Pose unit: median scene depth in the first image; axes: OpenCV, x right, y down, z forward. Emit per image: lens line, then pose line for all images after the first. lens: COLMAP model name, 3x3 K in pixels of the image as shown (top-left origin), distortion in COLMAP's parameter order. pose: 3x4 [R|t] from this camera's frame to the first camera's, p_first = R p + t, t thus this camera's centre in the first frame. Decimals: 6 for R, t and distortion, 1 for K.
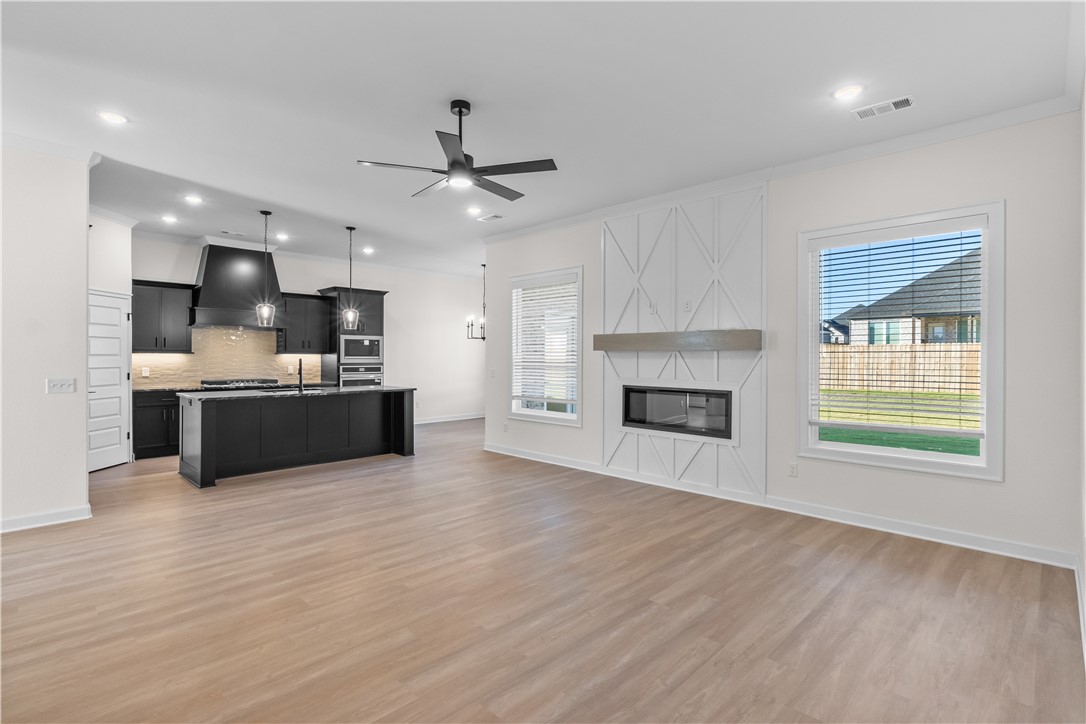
lens RADIAL K [[518.8, 0, 545.1], [0, 518.8, 355.3], [0, 0, 1]] dist [-0.000556, -0.000766]
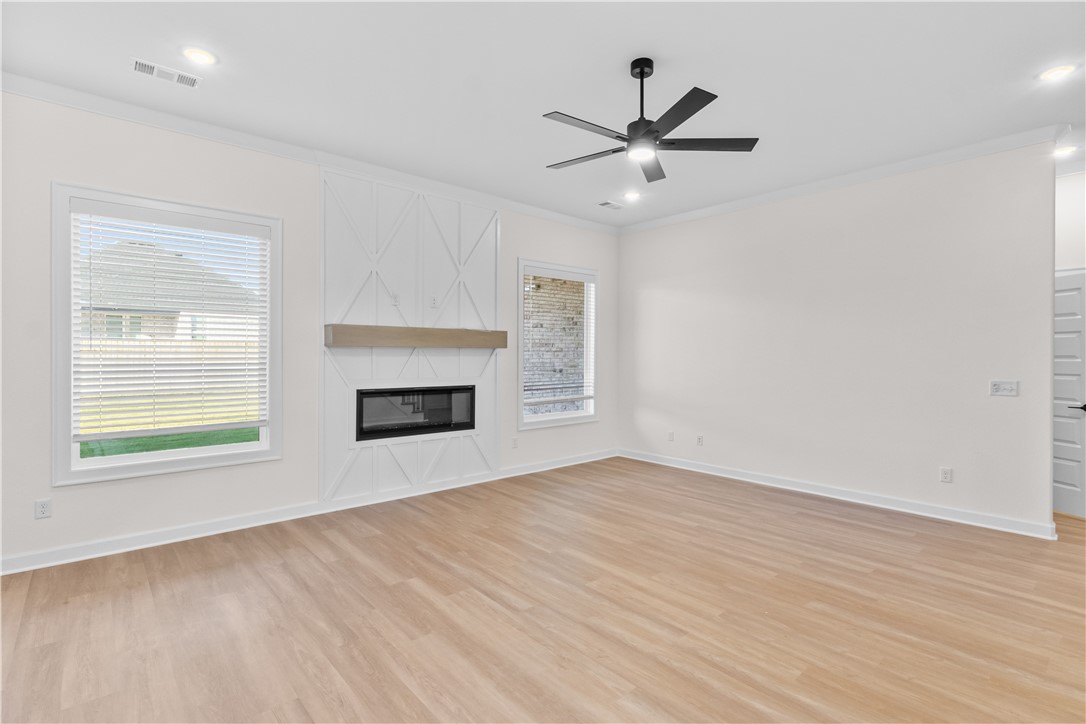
lens RADIAL K [[518.8, 0, 545.1], [0, 518.8, 355.3], [0, 0, 1]] dist [-0.000556, -0.000766]
pose [[0.073634, -0.003028, 0.997281, -0.922880], [-0.003146, 0.999990, 0.003269, 0.001039], [-0.997280, -0.003378, 0.073623, 0.972404]]
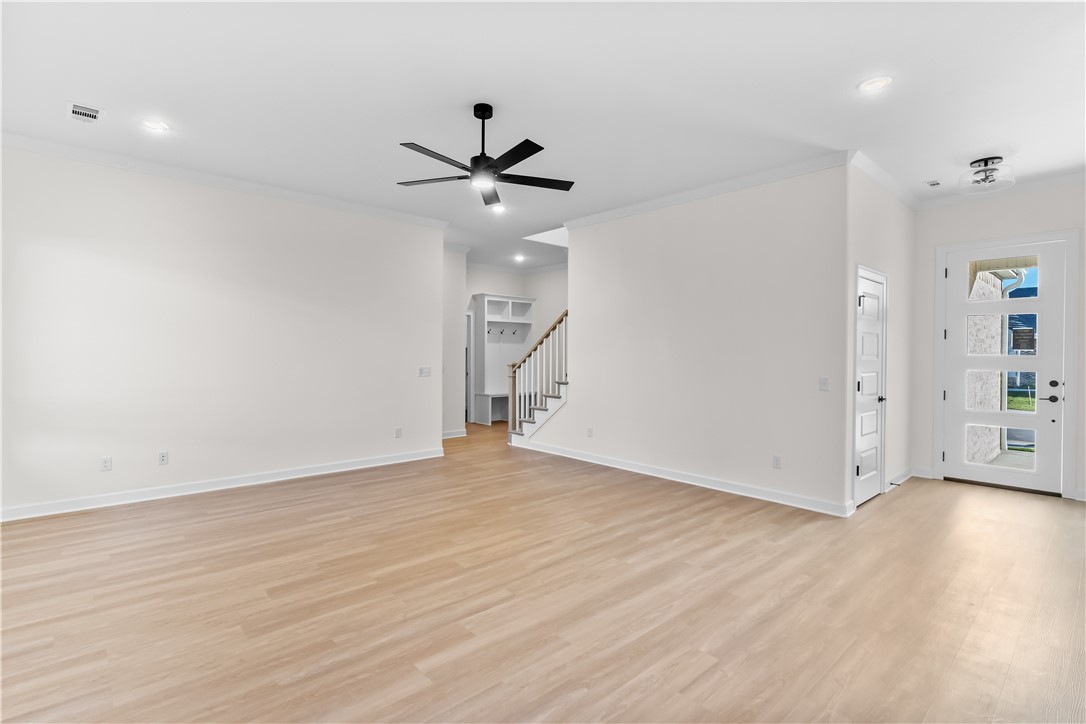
lens RADIAL K [[518.8, 0, 545.1], [0, 518.8, 355.3], [0, 0, 1]] dist [-0.000556, -0.000766]
pose [[-0.998475, -0.009691, 0.054356, -0.307609], [-0.009363, 0.999936, 0.006280, -0.000001], [-0.054413, 0.005761, -0.998502, 1.798635]]
